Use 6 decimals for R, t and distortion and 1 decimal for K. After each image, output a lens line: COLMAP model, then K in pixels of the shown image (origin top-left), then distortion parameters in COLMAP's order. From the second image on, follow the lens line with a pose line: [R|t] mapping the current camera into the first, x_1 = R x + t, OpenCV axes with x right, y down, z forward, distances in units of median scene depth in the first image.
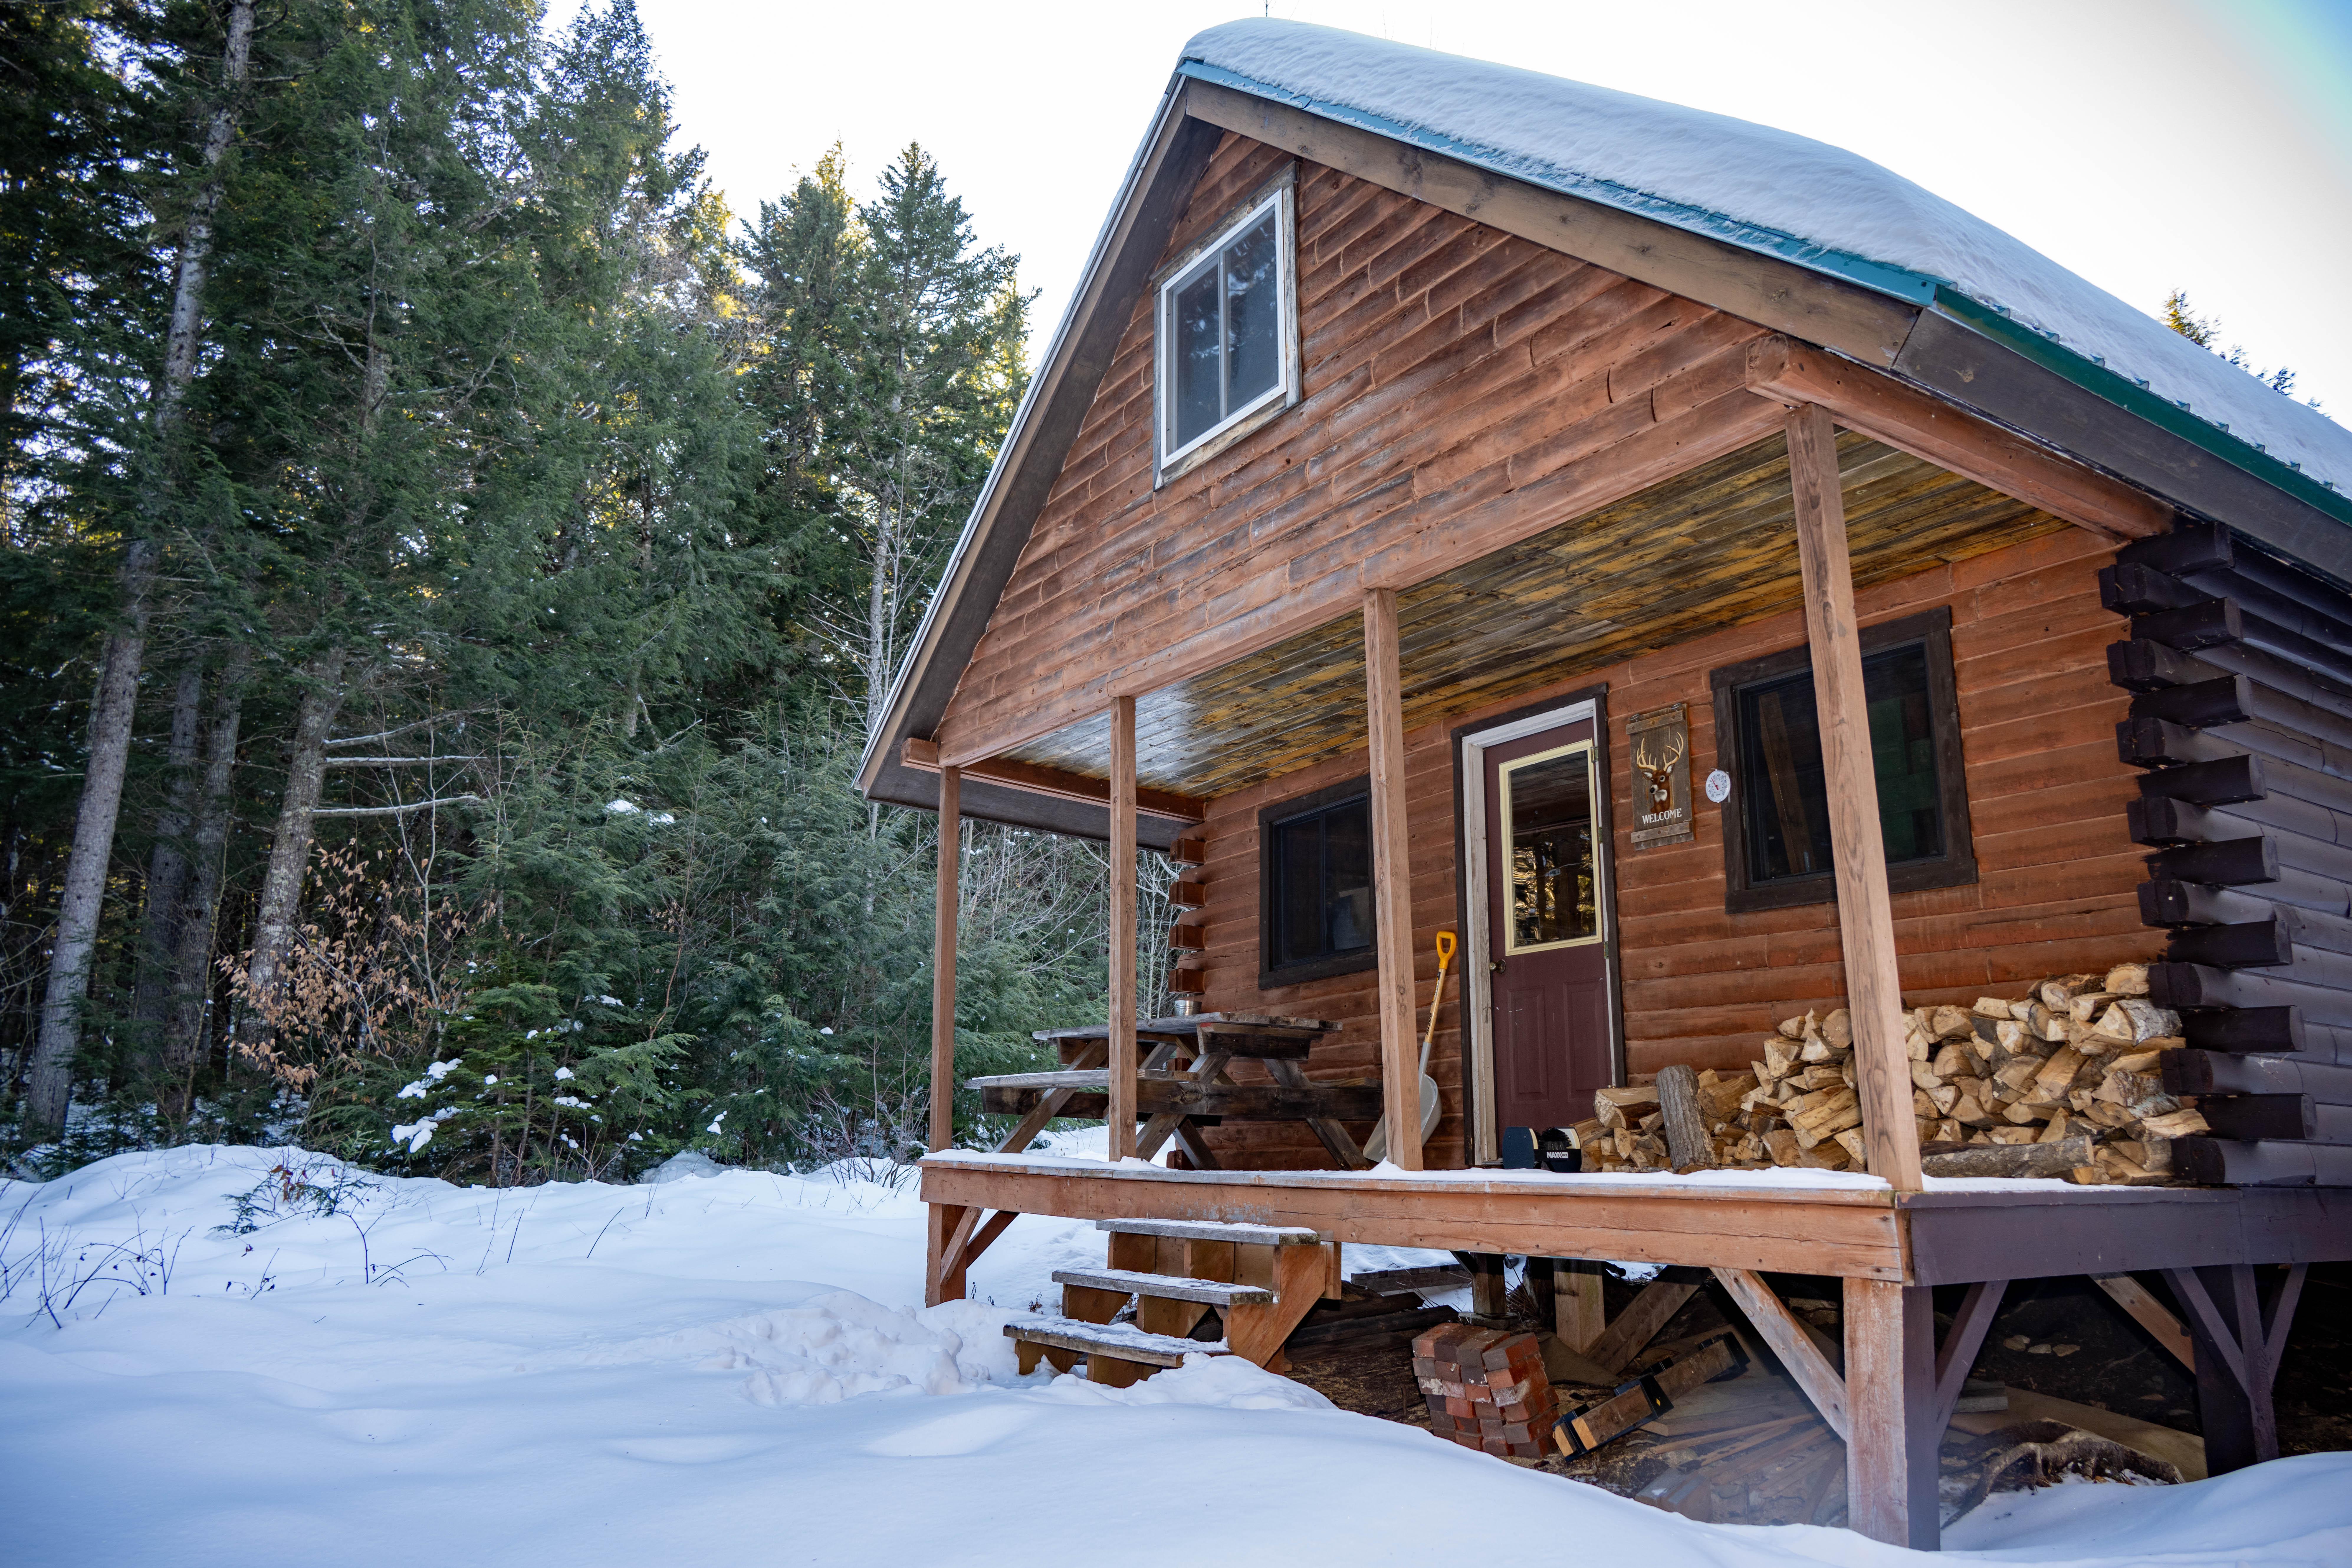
lens RADIAL K [[1629.3, 0, 1174.7], [0, 1629.3, 792.4], [0, 0, 1]] dist [0.006222, 0.000514]
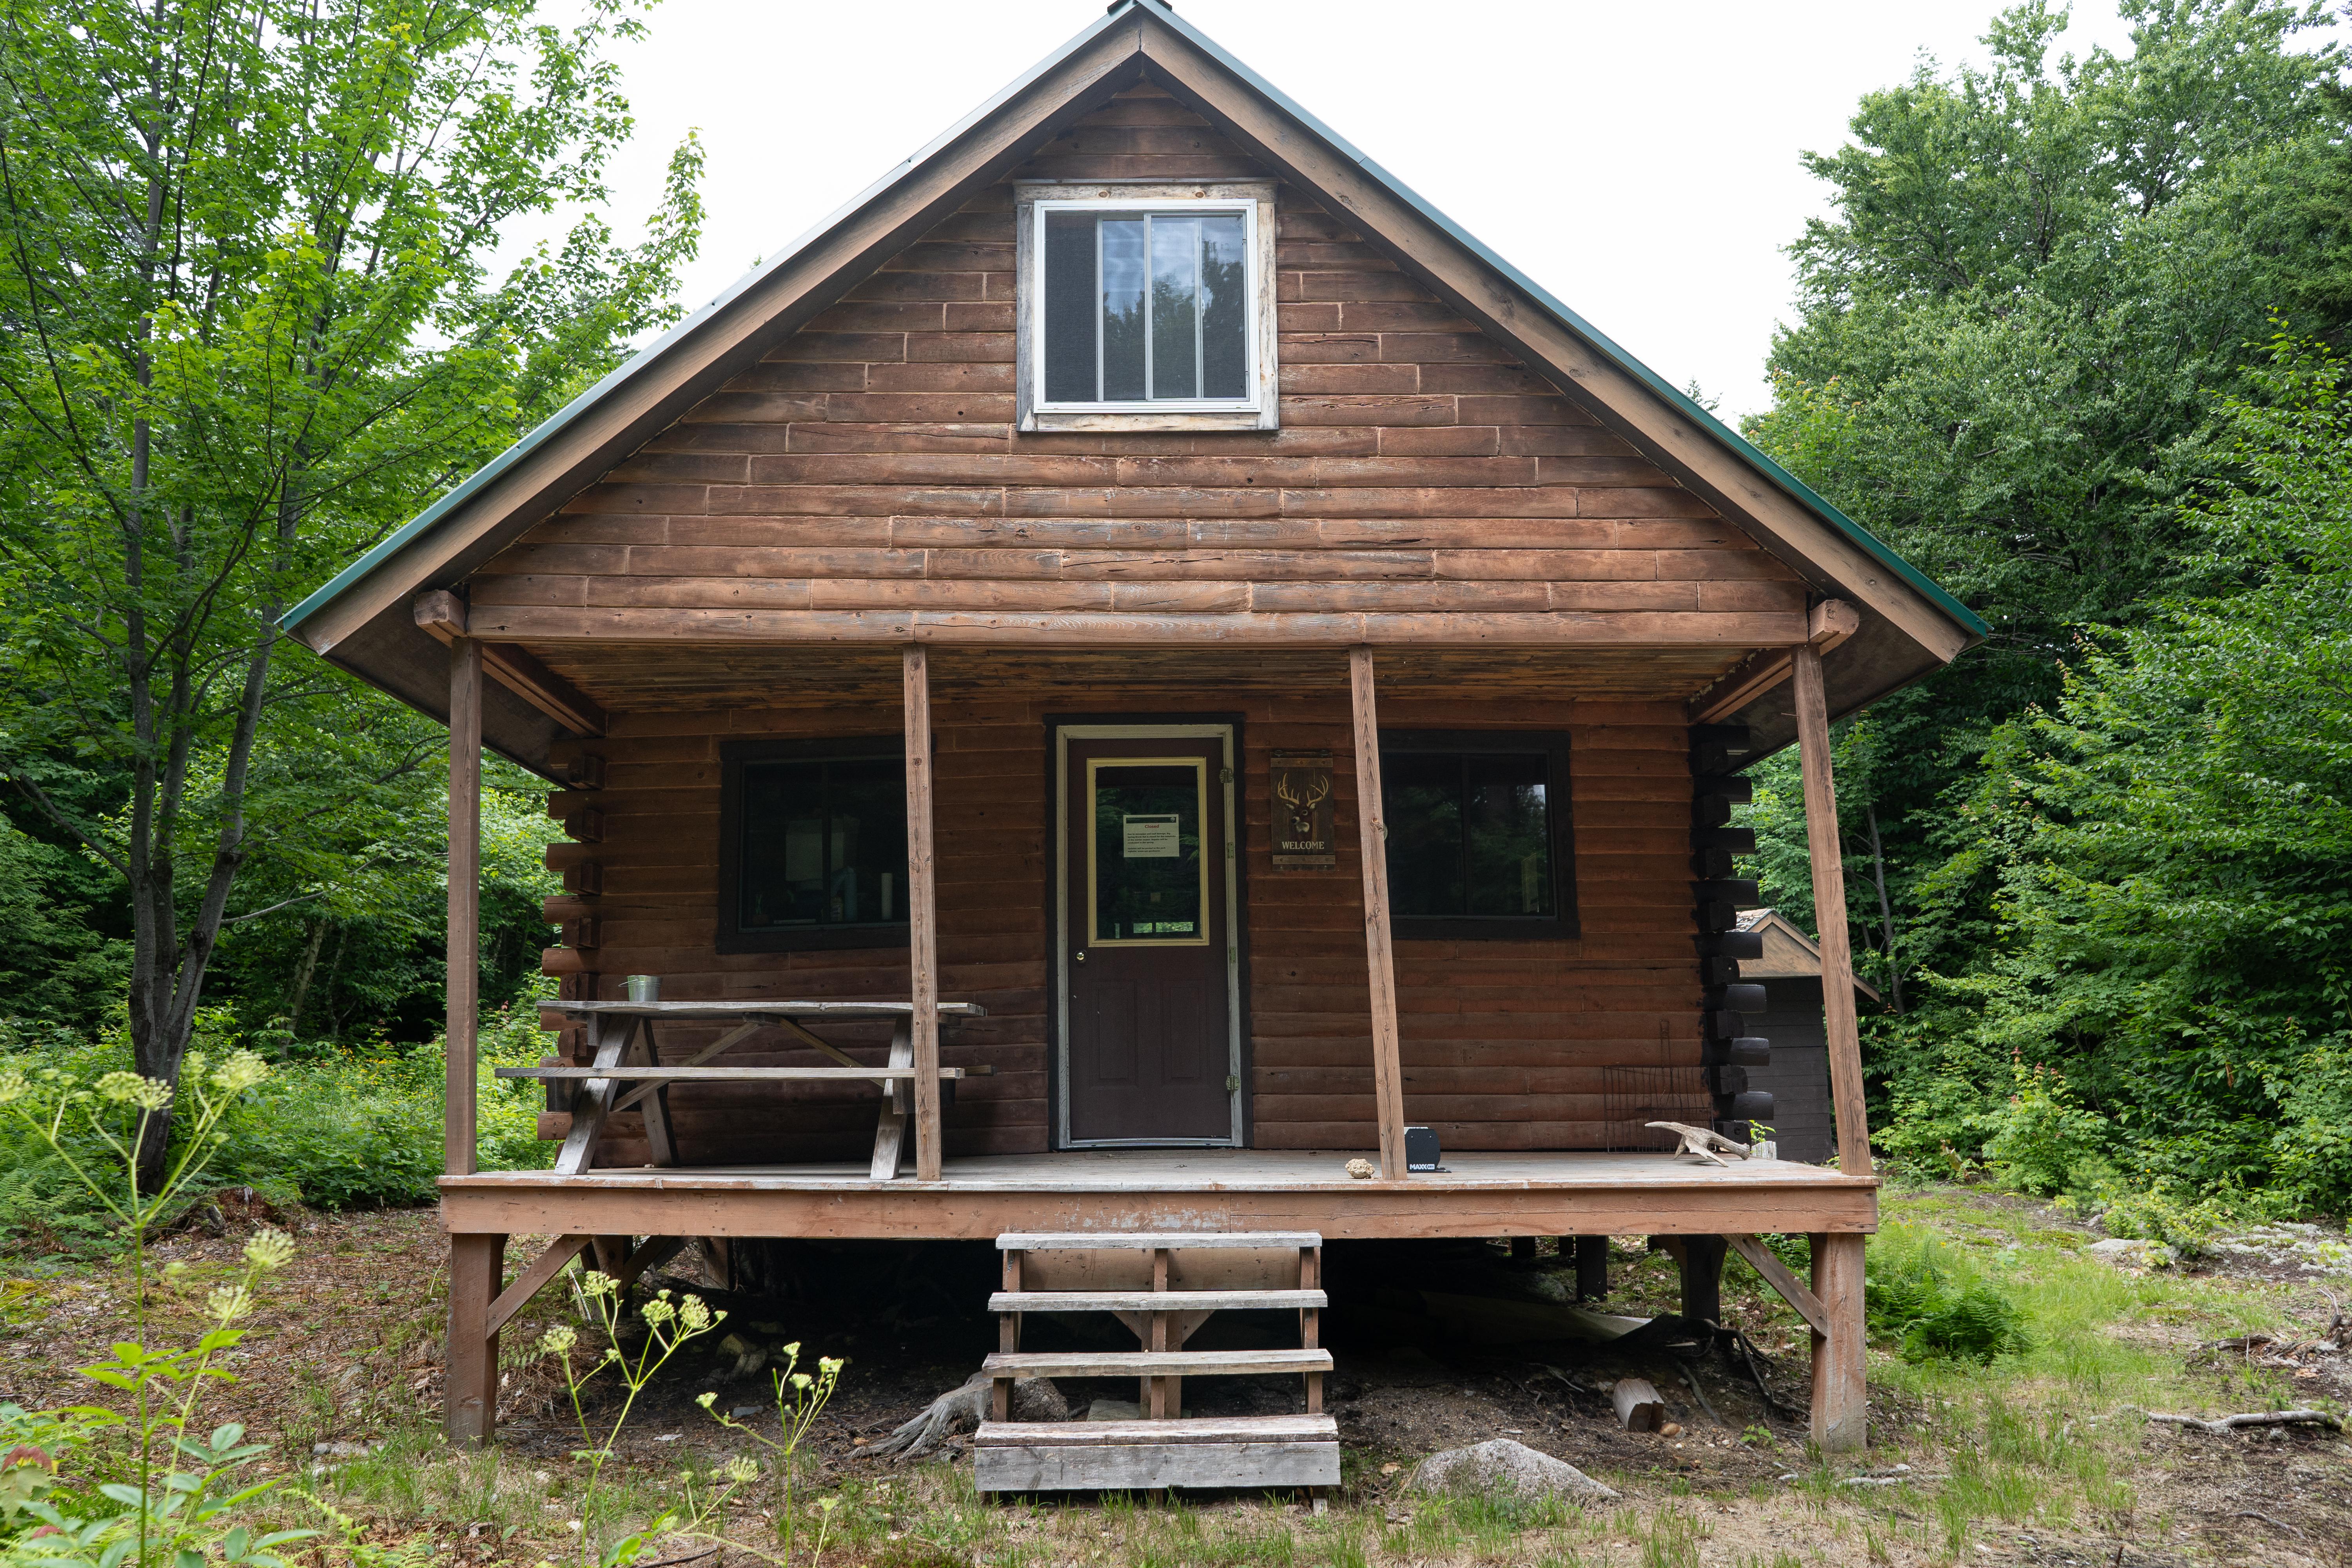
lens RADIAL K [[1850.4, 0, 1175.4], [0, 1850.4, 775.9], [0, 0, 1]] dist [-0.011705, 0.000201]
pose [[0.535169, 0.114436, 0.836958, -0.845235], [-0.174890, 0.984325, -0.022757, 0.011754], [-0.826443, -0.134196, 0.546794, 0.362894]]
